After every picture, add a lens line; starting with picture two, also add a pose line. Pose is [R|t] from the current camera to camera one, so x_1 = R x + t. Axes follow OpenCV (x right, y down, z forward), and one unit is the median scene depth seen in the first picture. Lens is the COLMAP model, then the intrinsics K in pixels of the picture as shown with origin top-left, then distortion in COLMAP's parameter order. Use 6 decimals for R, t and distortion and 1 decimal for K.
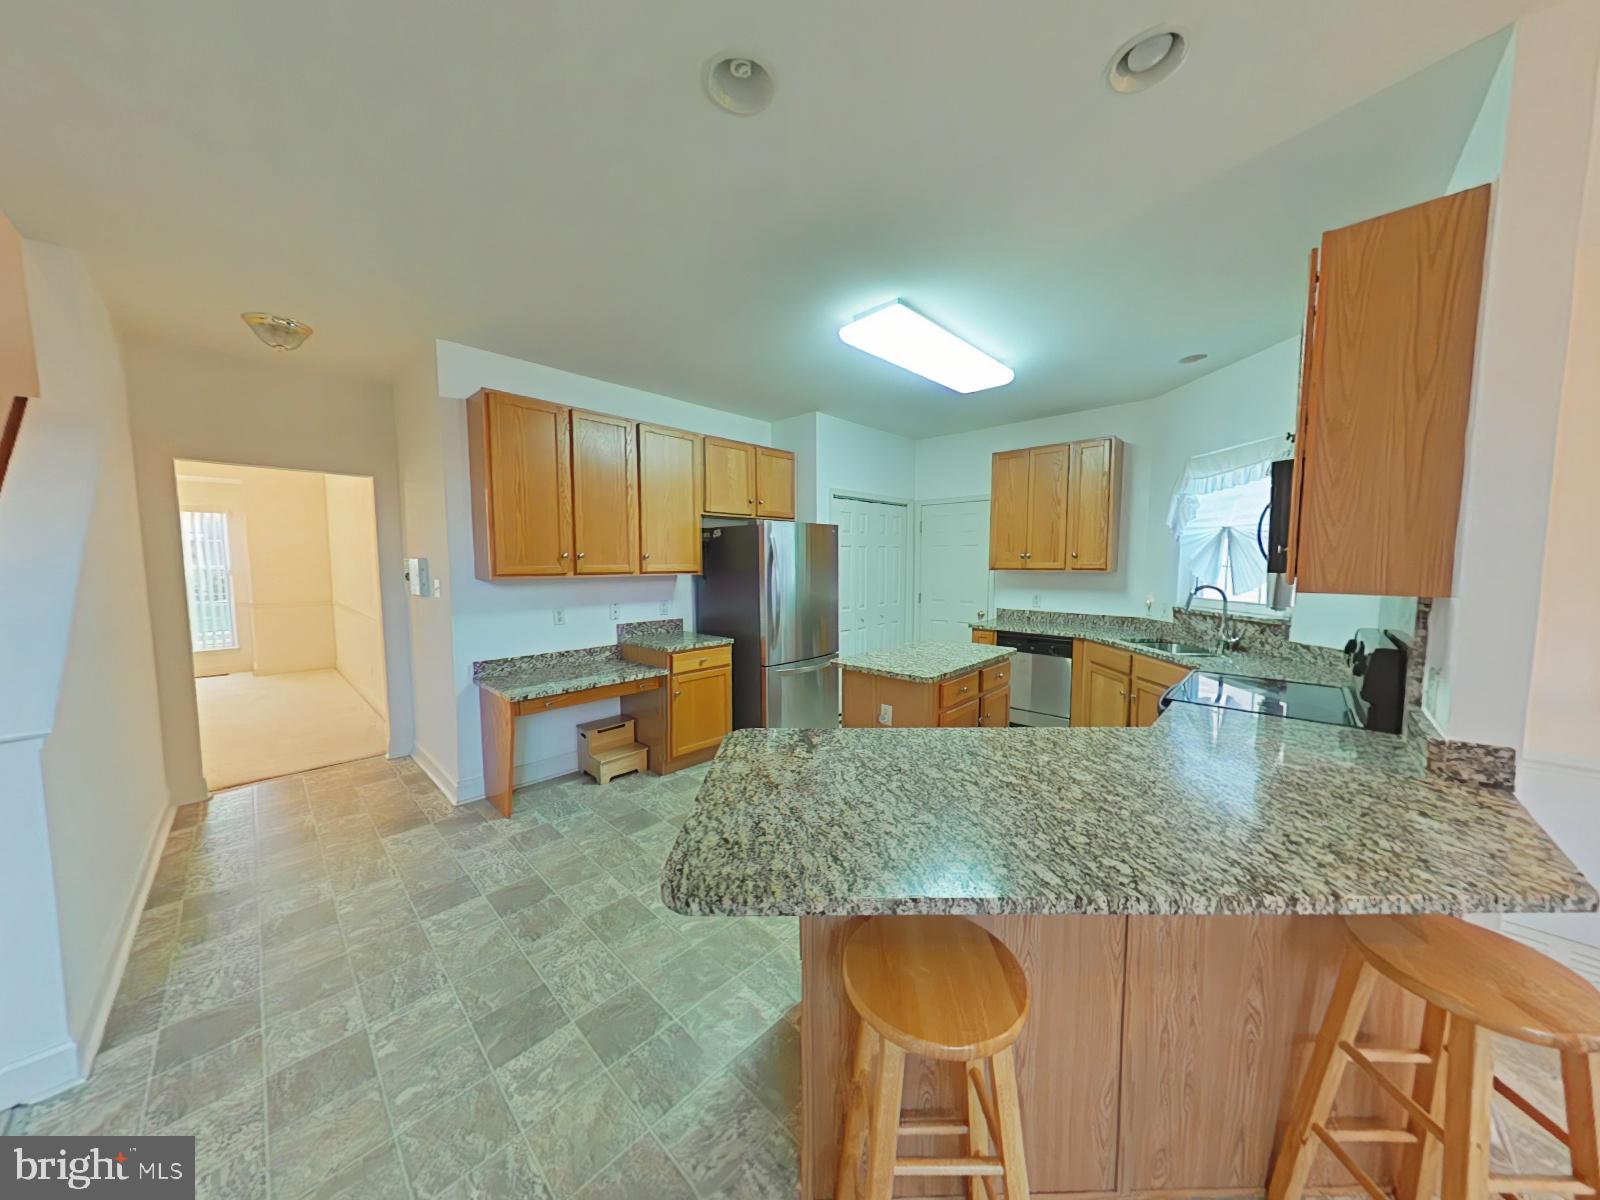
lens RADIAL K [[514.6, 0, 760.3], [0, 514.6, 594.5], [0, 0, 1]] dist [-0.000188, -0.000005]
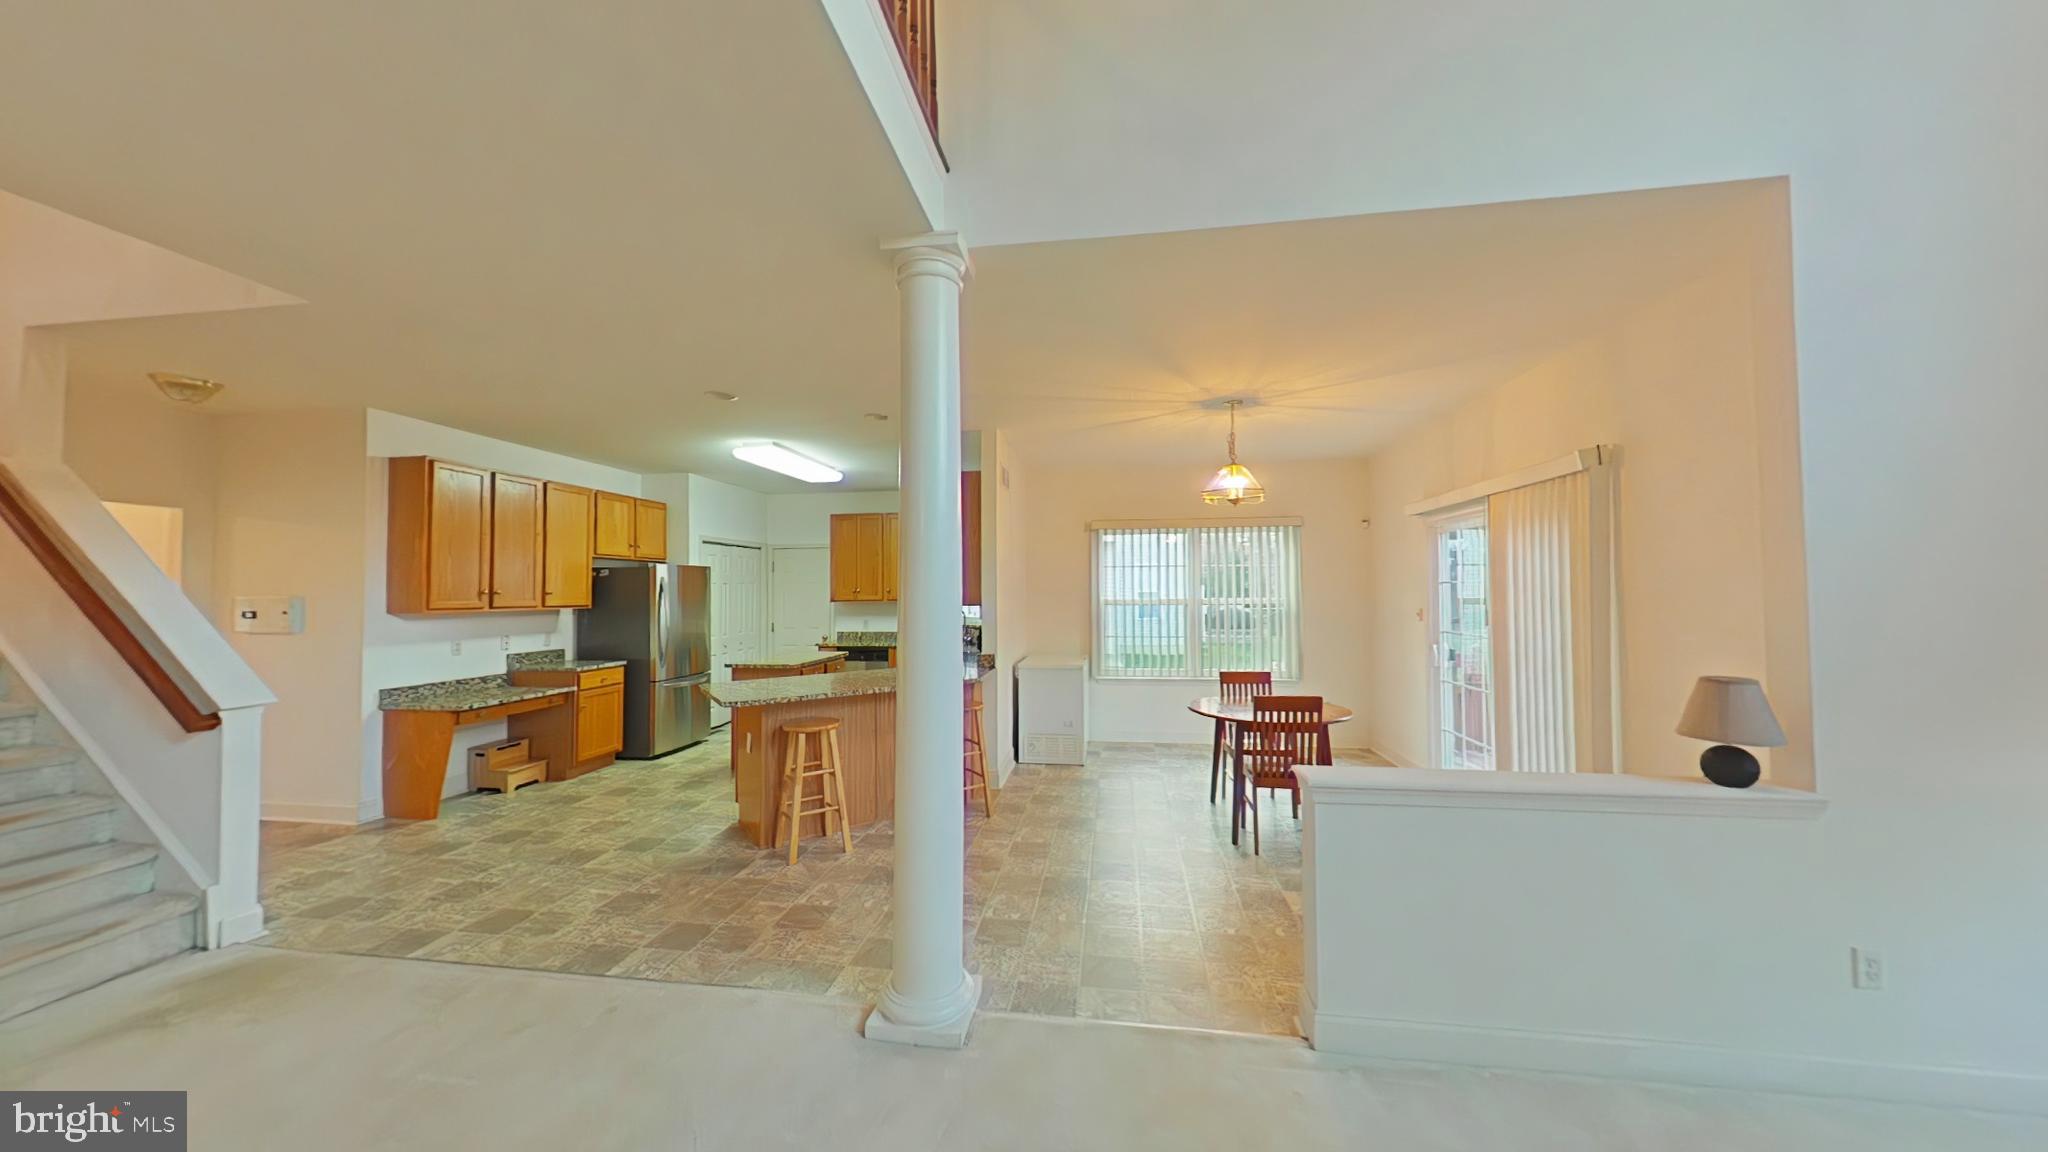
lens RADIAL K [[650.2, 0, 1024.0], [0, 650.2, 576.0], [0, 0, 1]] dist [-0.000194, 0.000097]
pose [[0.764241, 0.011024, 0.644837, -0.345555], [0.052288, 0.995503, -0.078990, 0.061117], [-0.642808, 0.094085, 0.760227, -0.817439]]
